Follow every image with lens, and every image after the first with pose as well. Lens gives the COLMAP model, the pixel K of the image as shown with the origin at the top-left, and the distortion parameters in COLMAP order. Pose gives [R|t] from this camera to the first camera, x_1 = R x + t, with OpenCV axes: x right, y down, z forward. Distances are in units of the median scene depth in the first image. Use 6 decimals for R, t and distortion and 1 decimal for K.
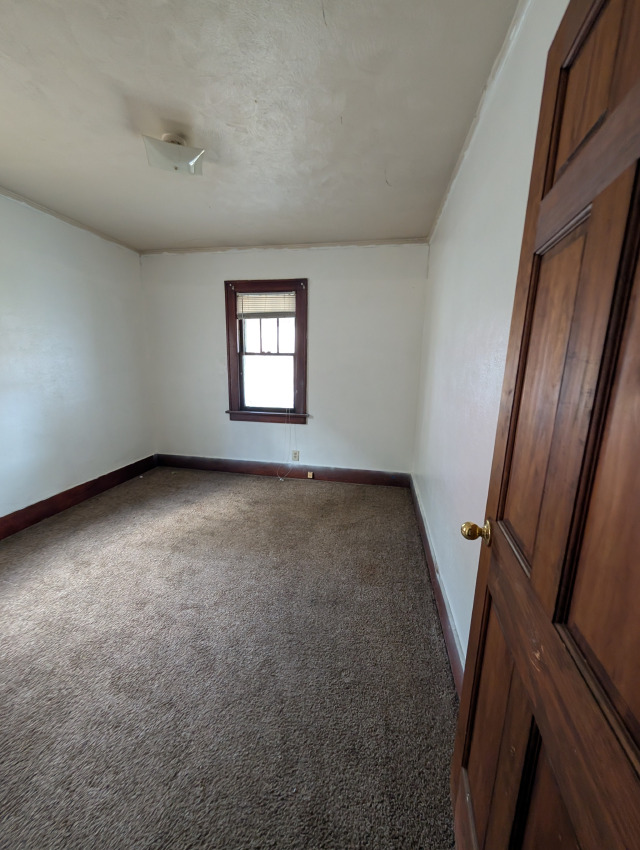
lens RADIAL K [[321.0, 0, 320.1], [0, 321.0, 425.9], [0, 0, 1]] dist [-0.001638, 0.000334]
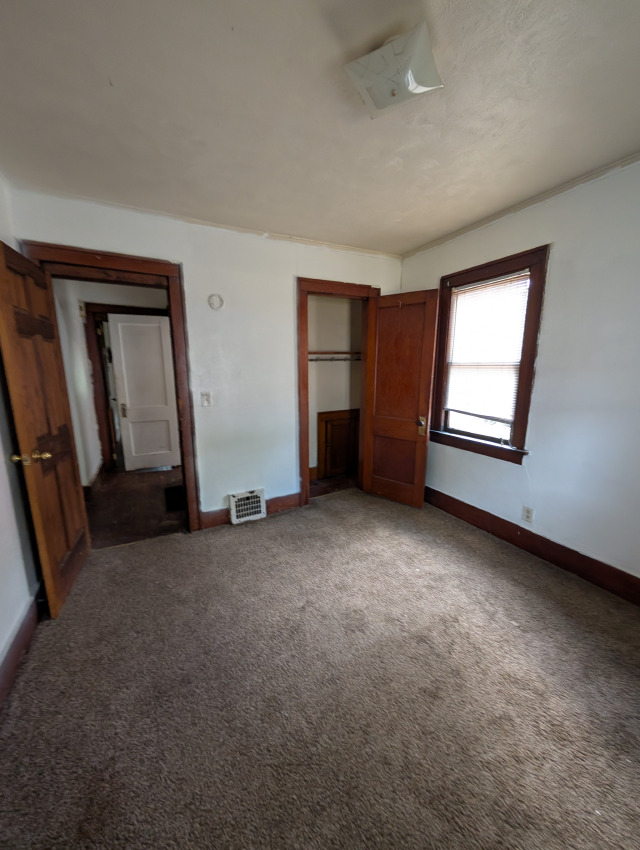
lens RADIAL K [[321.0, 0, 320.1], [0, 321.0, 425.9], [0, 0, 1]] dist [-0.001638, 0.000334]
pose [[-0.785038, 0.094401, -0.612212, 0.120643], [-0.138866, 0.936345, 0.322449, -0.282187], [0.603682, 0.338150, -0.721958, 1.323814]]
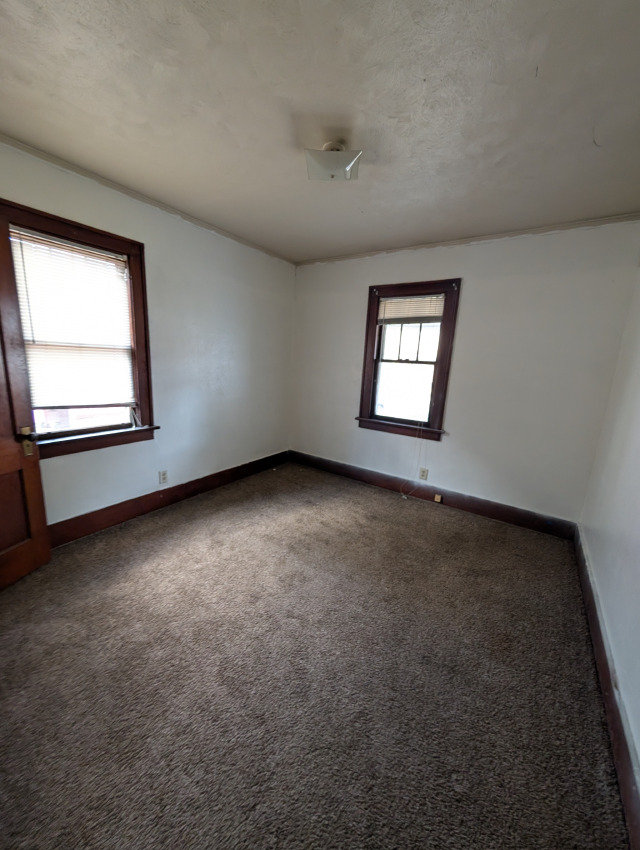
lens RADIAL K [[321.0, 0, 320.1], [0, 321.0, 425.9], [0, 0, 1]] dist [-0.001638, 0.000334]
pose [[0.915428, 0.110313, -0.387069, -0.012899], [-0.113776, 0.993407, 0.014032, -0.037631], [0.386065, 0.031194, 0.921944, 0.078417]]
